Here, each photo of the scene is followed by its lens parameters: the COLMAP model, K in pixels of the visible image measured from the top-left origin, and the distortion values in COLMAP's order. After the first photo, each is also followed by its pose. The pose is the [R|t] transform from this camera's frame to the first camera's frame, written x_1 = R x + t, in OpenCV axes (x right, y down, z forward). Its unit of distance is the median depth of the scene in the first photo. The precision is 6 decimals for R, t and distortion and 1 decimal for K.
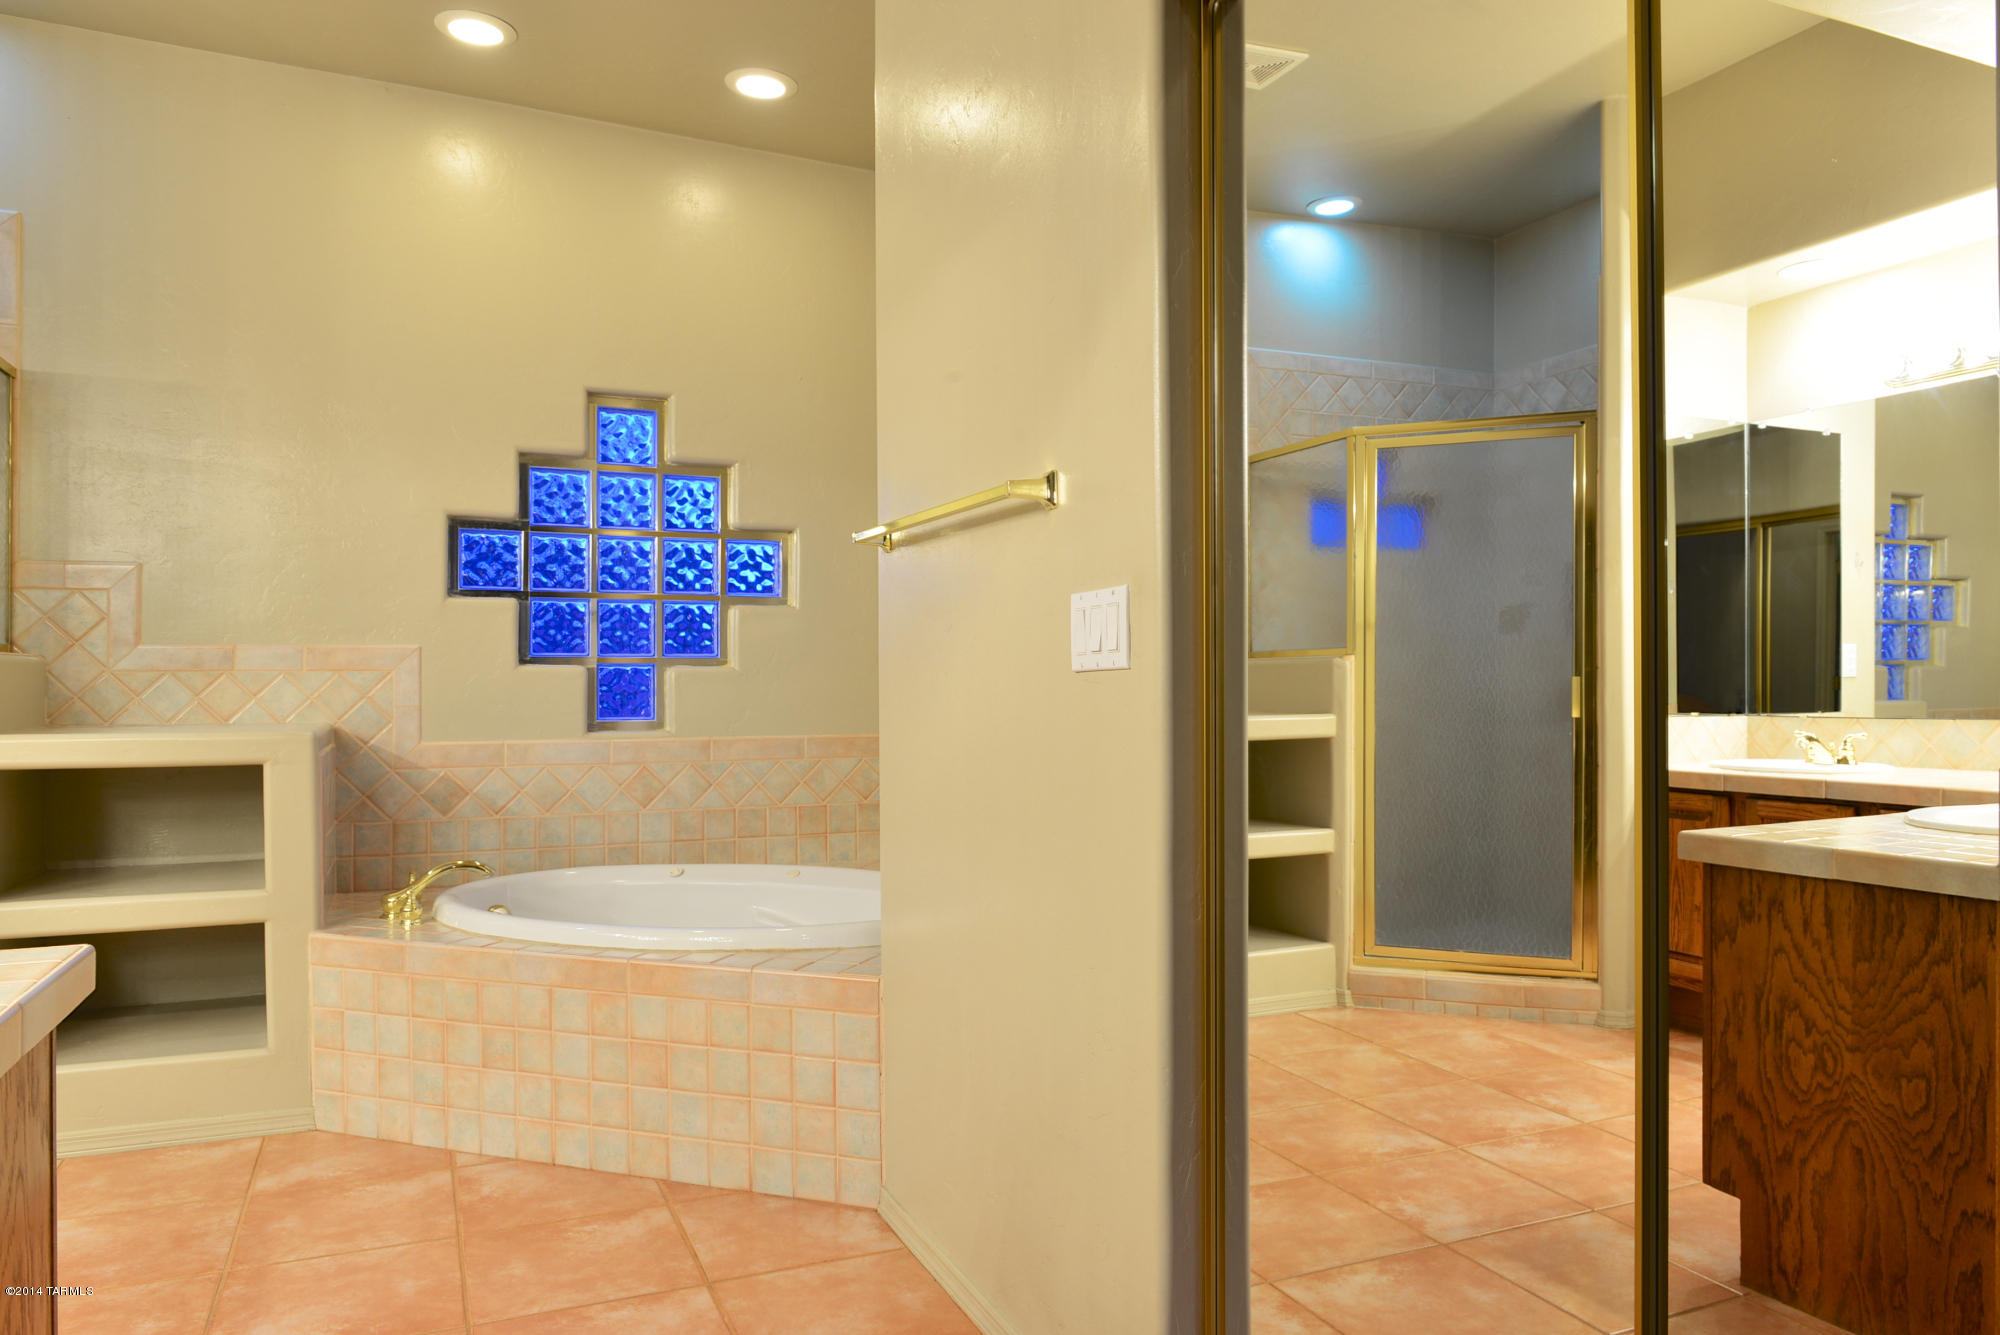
lens RADIAL K [[1368.2, 0, 1008.4], [0, 1368.2, 663.7], [0, 0, 1]] dist [-0.008986, -0.004587]
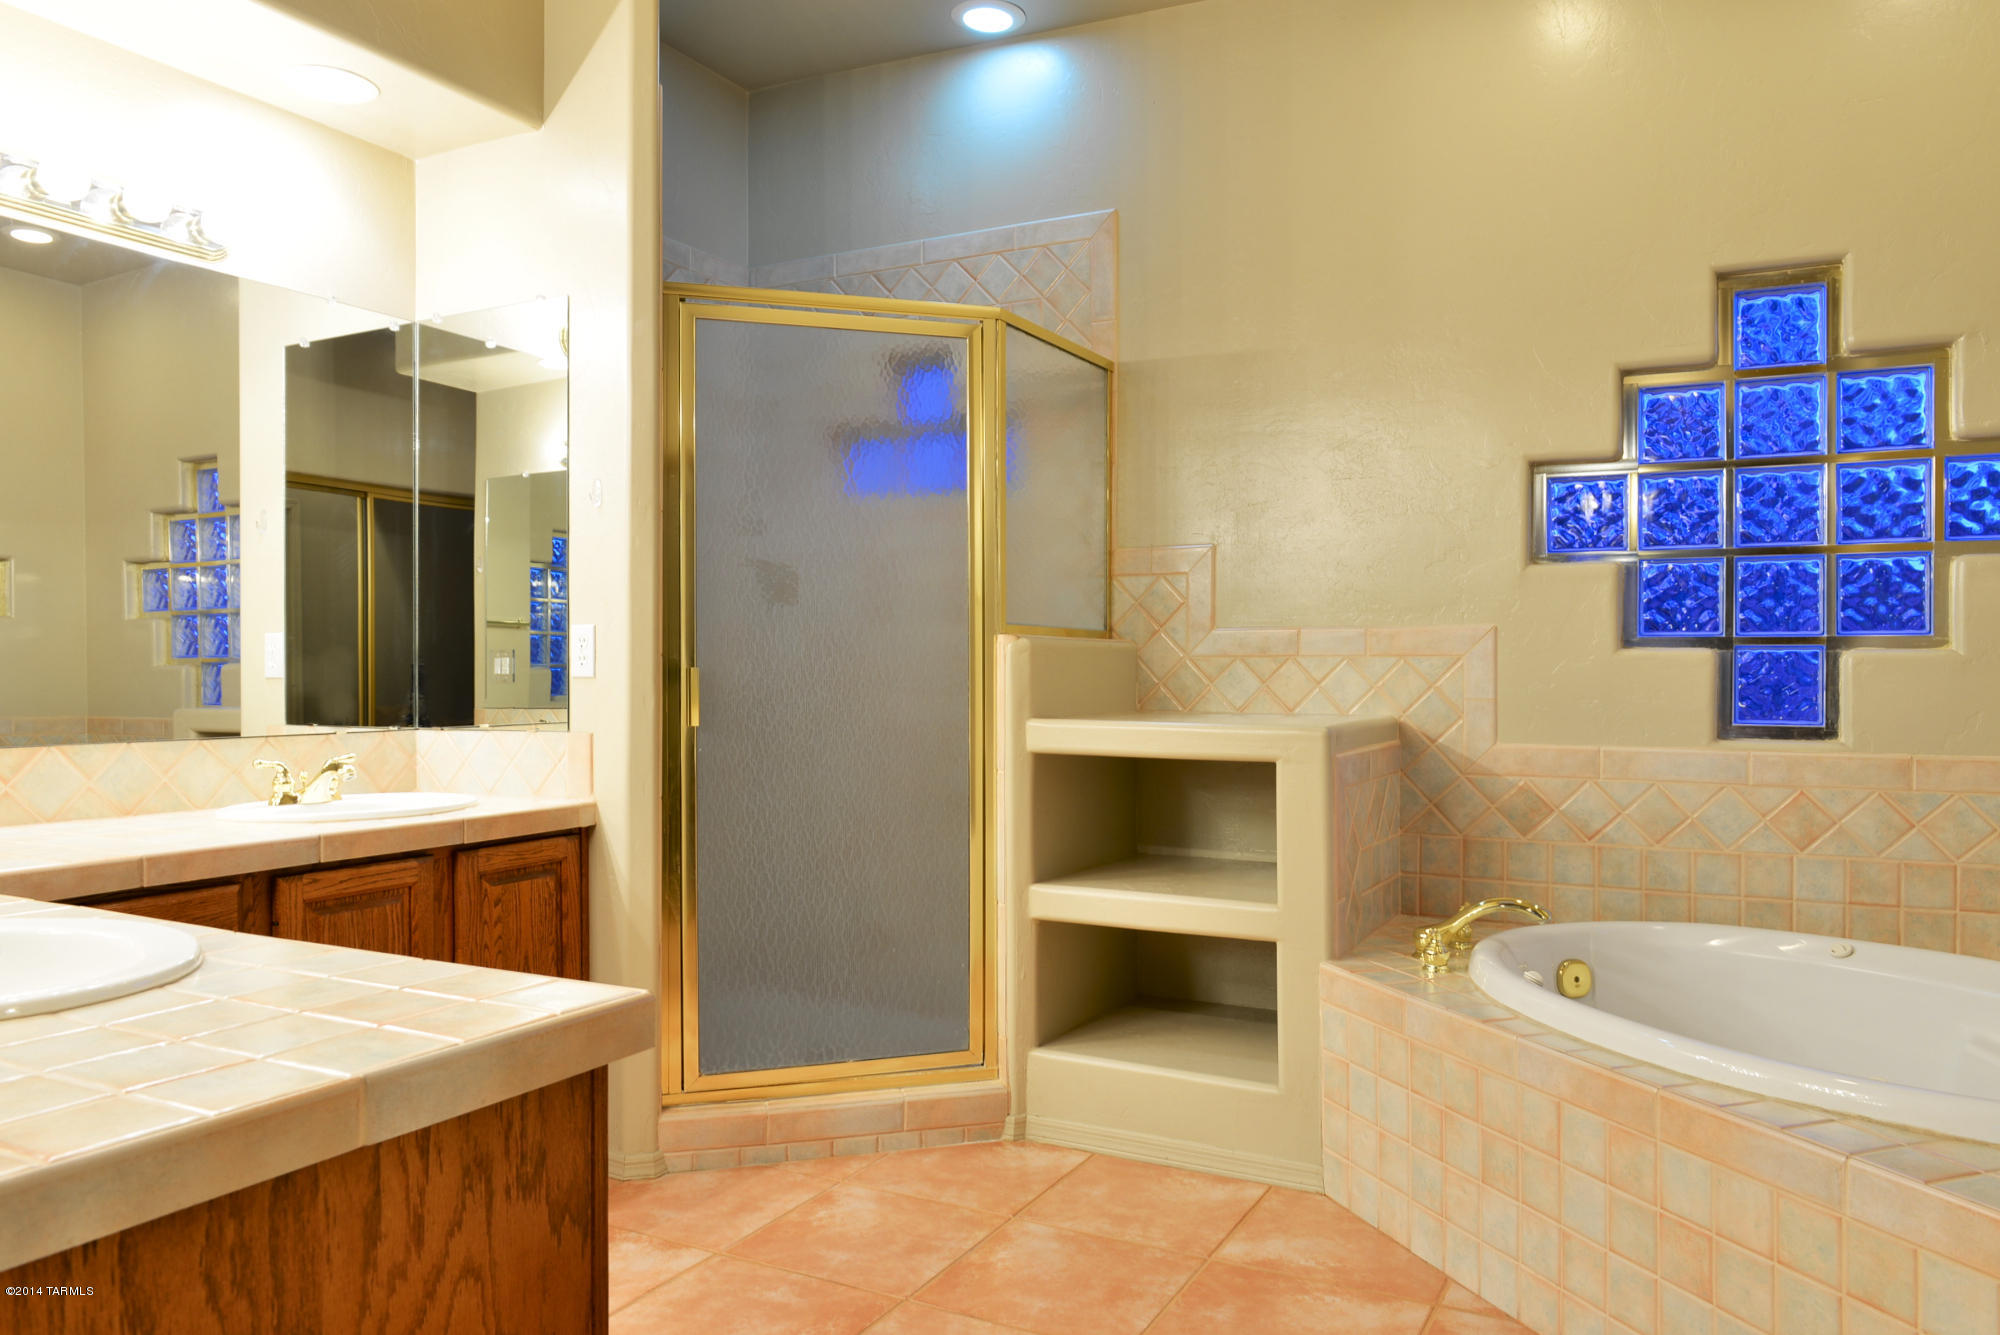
lens RADIAL K [[1404.0, 0, 994.6], [0, 1404.0, 667.4], [0, 0, 1]] dist [-0.008725, -0.002969]
pose [[0.624778, 0.004501, -0.780790, 0.039893], [0.004558, 0.999945, 0.009412, 0.002977], [0.780789, -0.009439, 0.624723, 0.255800]]
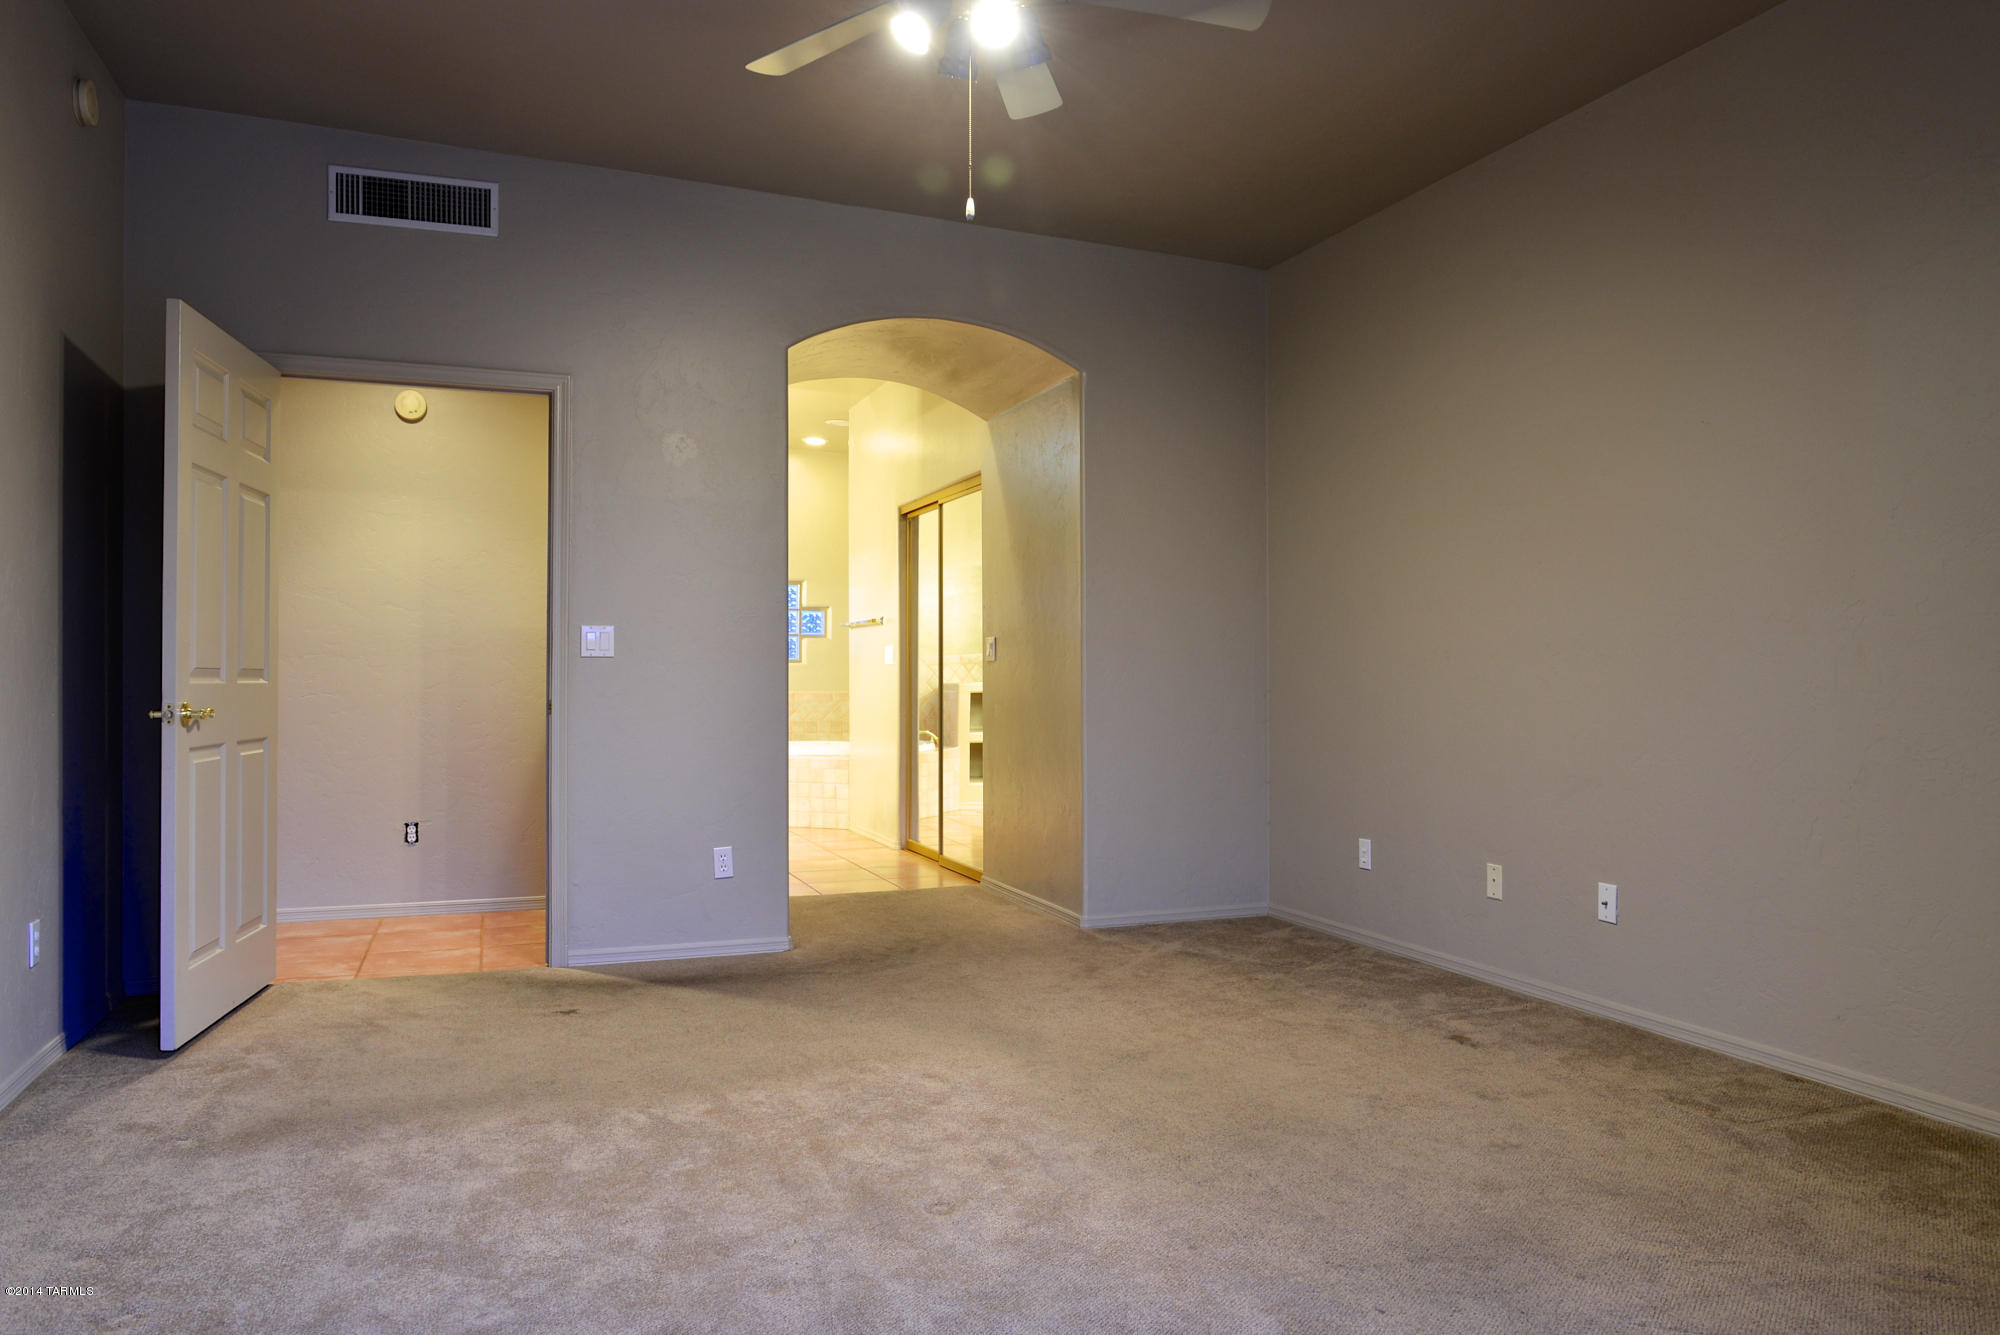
lens RADIAL K [[1389.3, 0, 1000.0], [0, 1389.3, 667.5], [0, 0, 1]] dist [-0.006355, -0.004071]
pose [[0.998459, -0.000262, -0.055492, 0.314133], [0.000234, 1.000000, -0.000518, 0.010596], [0.055492, 0.000504, 0.998459, -1.601188]]
